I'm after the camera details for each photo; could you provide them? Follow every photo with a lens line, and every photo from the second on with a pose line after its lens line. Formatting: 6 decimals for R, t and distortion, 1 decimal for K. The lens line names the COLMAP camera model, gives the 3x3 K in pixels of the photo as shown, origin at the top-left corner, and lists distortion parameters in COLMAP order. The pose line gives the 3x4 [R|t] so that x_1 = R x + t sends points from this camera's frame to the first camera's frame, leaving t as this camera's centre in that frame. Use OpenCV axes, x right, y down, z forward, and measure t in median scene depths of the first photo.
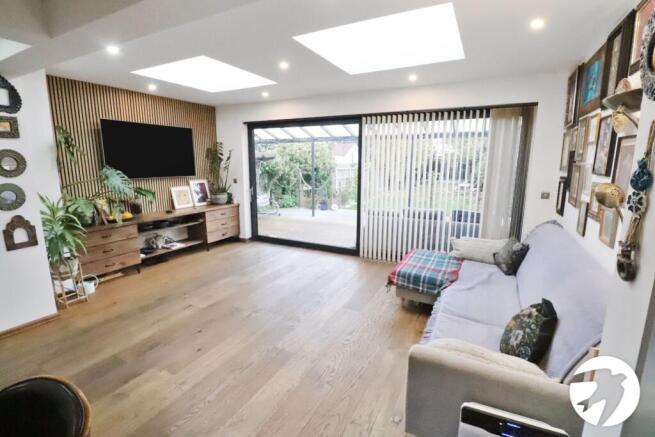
lens RADIAL K [[308.6, 0, 330.1], [0, 308.6, 215.6], [0, 0, 1]] dist [-0.000416, -0.000135]
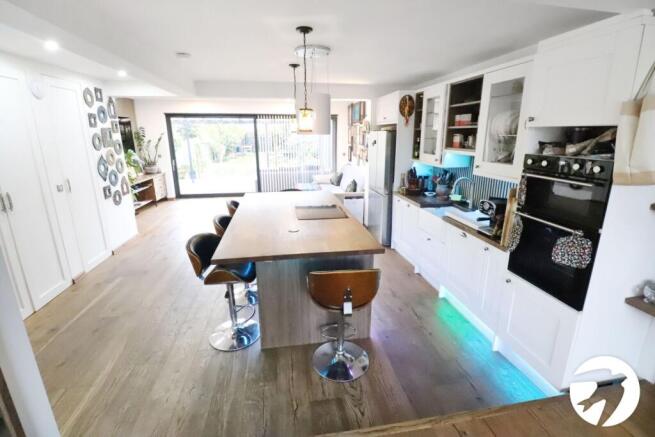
lens RADIAL K [[308.6, 0, 327.7], [0, 308.6, 218.2], [0, 0, 1]] dist [-0.000416, -0.000135]
pose [[0.812175, -0.159595, 0.561160, -0.811231], [0.108149, 0.986371, 0.124000, 0.111711], [-0.573302, -0.040021, 0.818366, -0.888289]]
